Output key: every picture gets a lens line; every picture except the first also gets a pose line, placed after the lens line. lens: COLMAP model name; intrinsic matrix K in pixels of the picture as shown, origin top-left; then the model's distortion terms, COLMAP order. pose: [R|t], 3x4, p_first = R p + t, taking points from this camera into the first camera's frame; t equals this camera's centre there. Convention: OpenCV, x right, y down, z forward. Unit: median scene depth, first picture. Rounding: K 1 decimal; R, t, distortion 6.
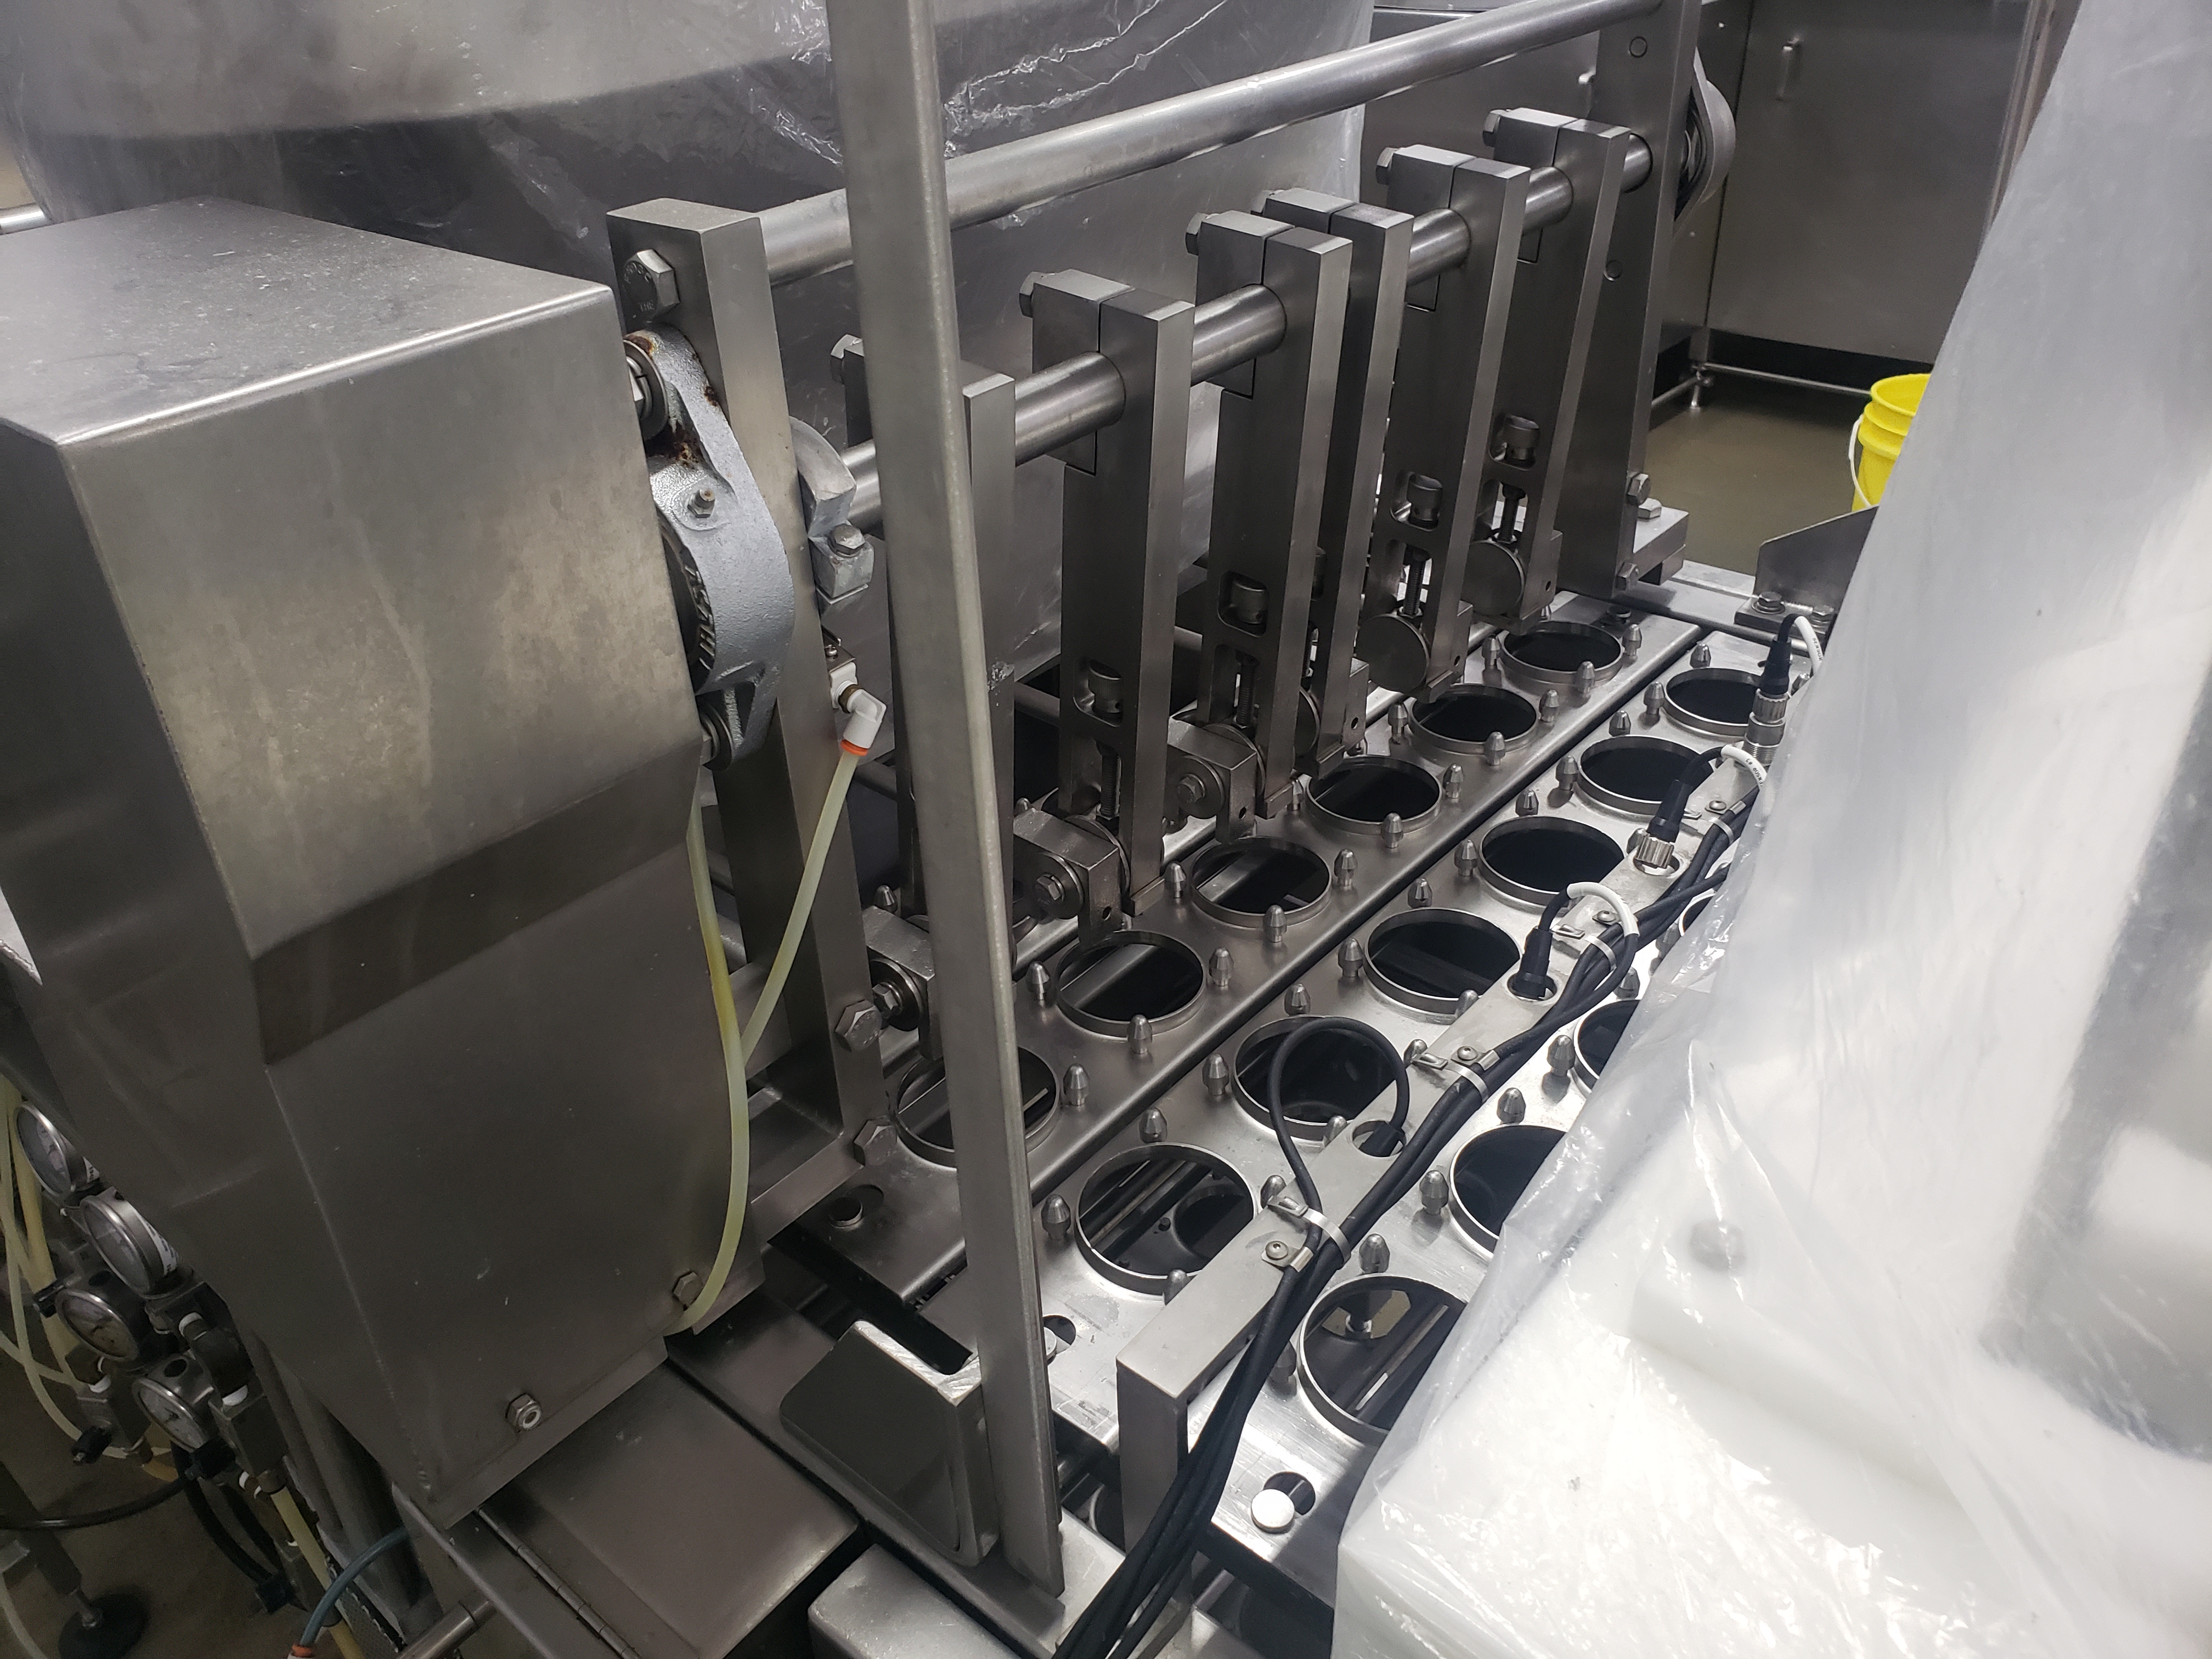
lens RADIAL K [[1674.6, 0, 1101.5], [0, 1674.6, 800.7], [0, 0, 1]] dist [0.001921, -0.003645]
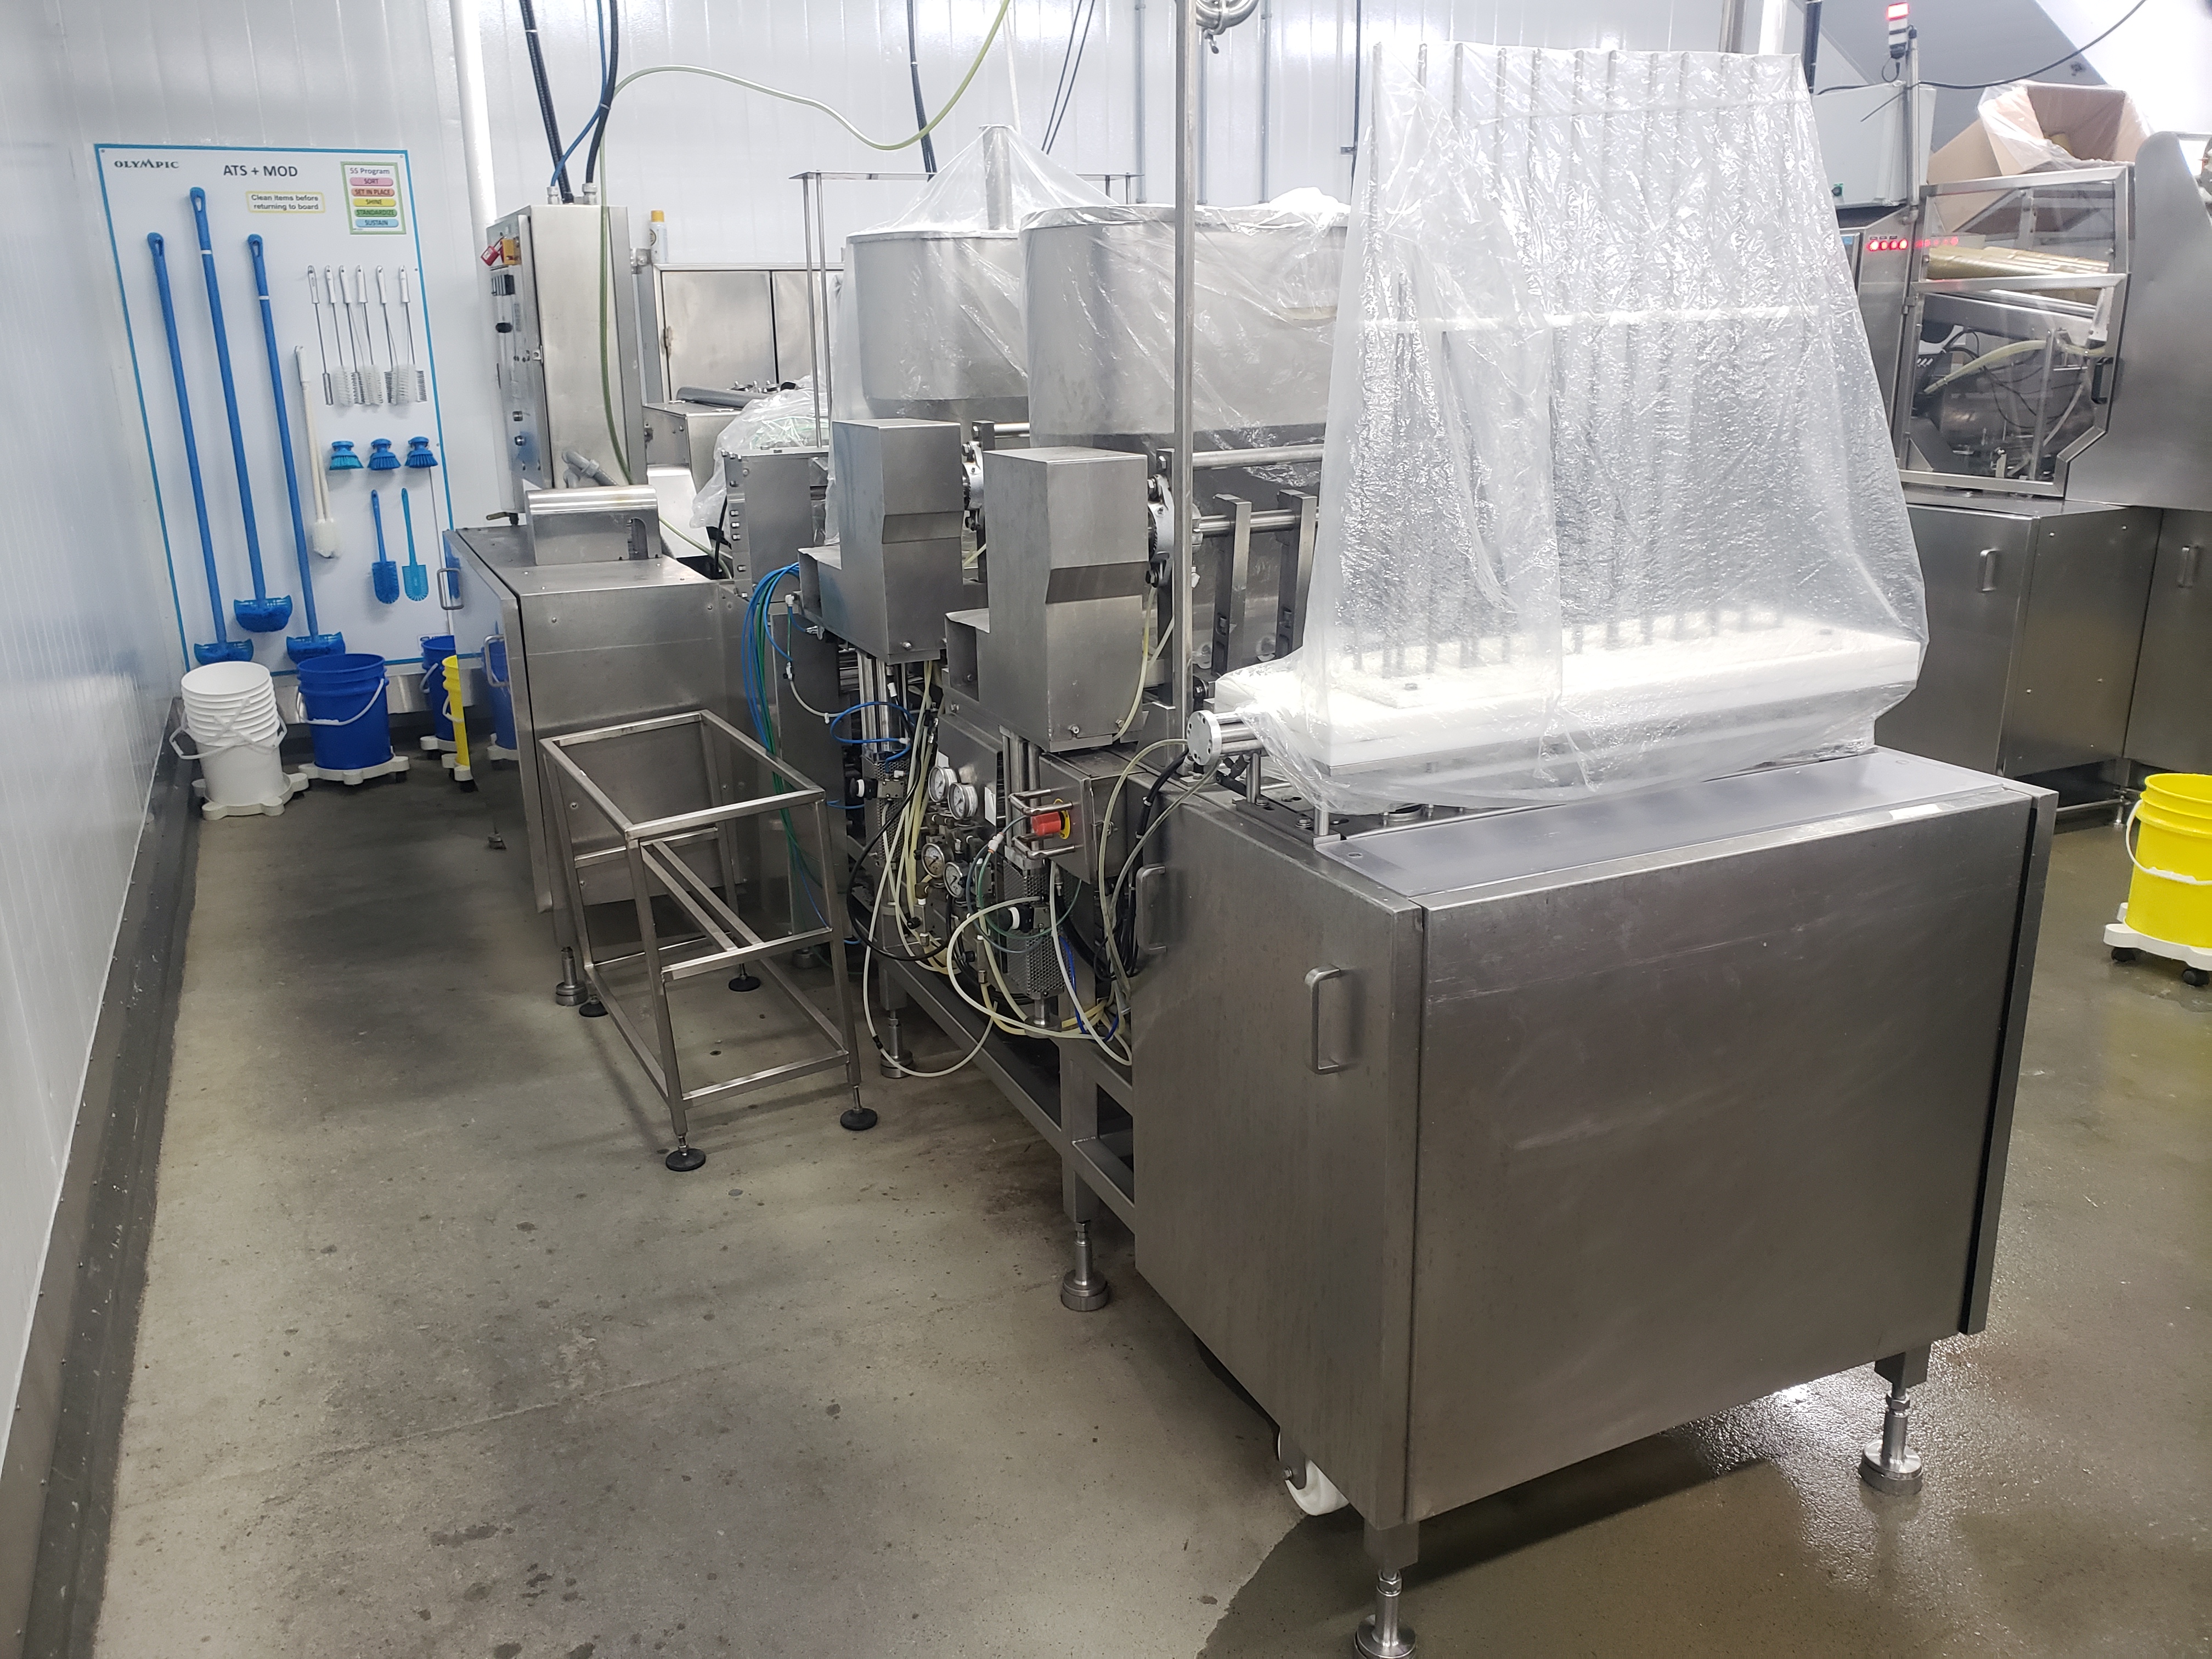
lens RADIAL K [[1703.3, 0, 1104.3], [0, 1703.3, 897.0], [0, 0, 1]] dist [0.003570, -0.000260]
pose [[0.901645, 0.164923, -0.399795, 0.876225], [-0.247472, 0.954879, -0.164208, 0.863934], [0.354674, 0.246996, 0.901776, -1.562793]]
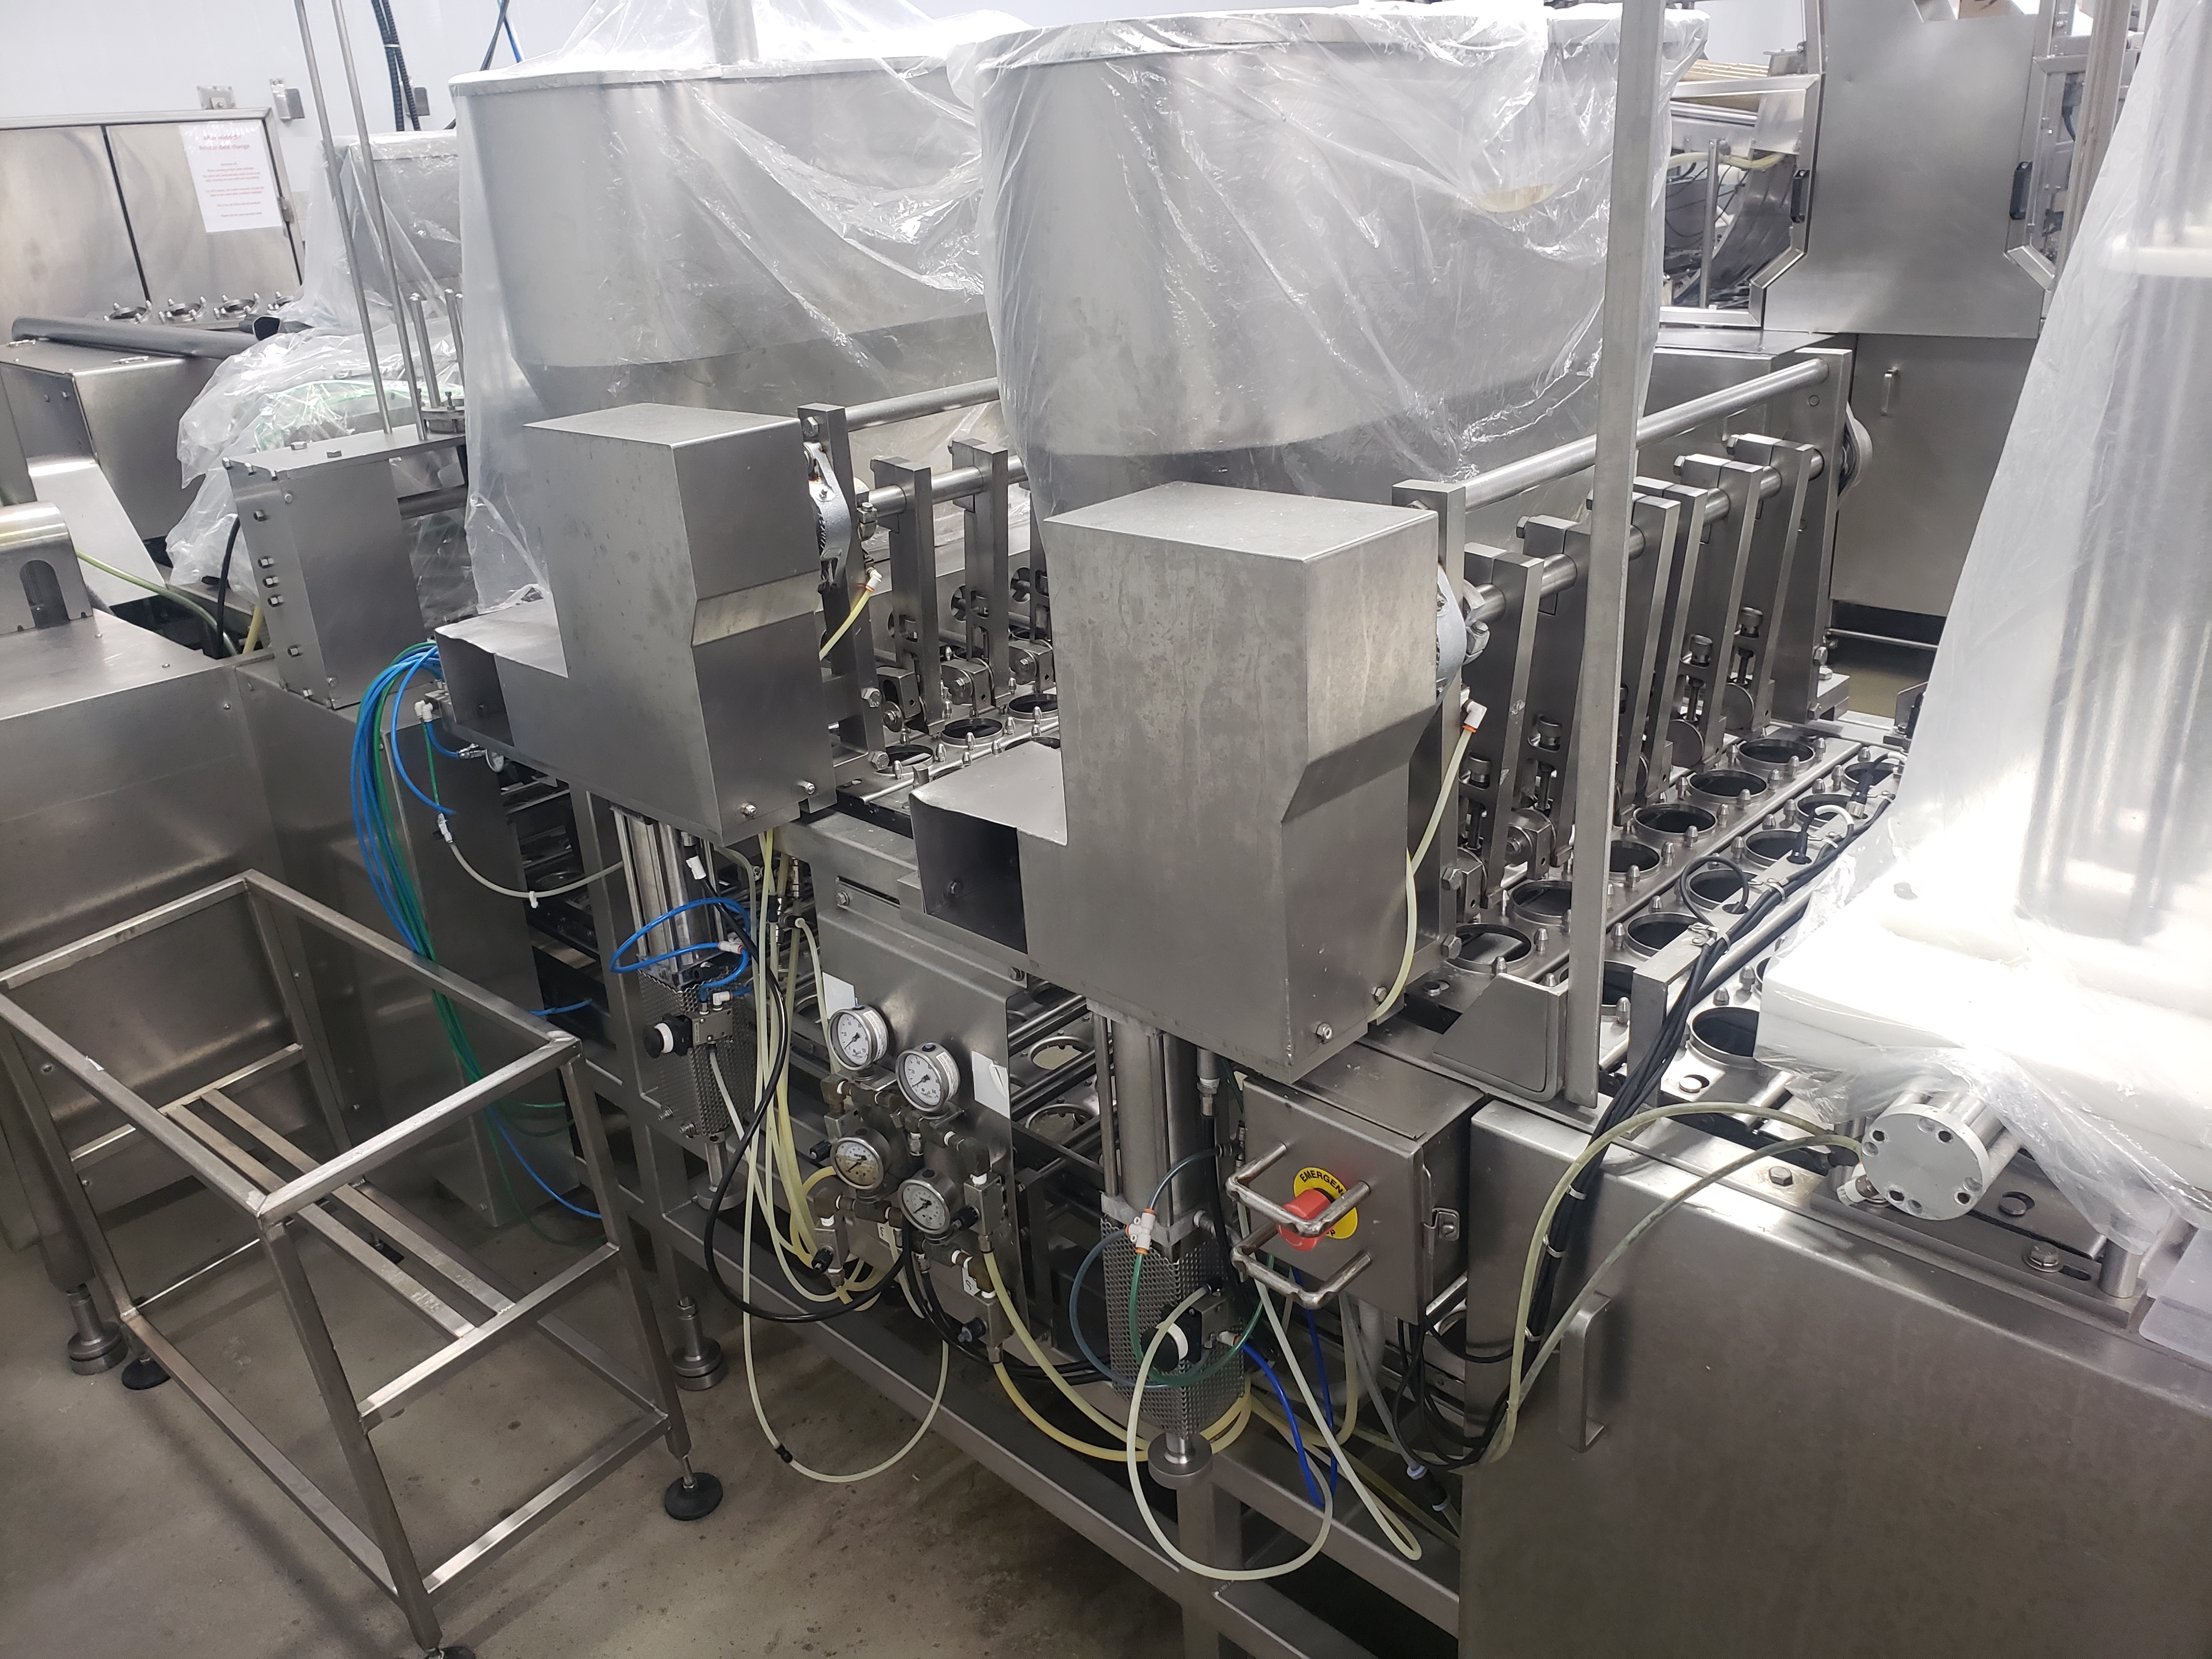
lens RADIAL K [[1692.7, 0, 1106.0], [0, 1692.7, 829.5], [0, 0, 1]] dist [-0.028838, 0.004306]
pose [[0.998176, 0.013772, -0.058779, -0.307713], [-0.022408, 0.988599, -0.148896, 0.269823], [0.056059, 0.149941, 0.987104, -0.705334]]
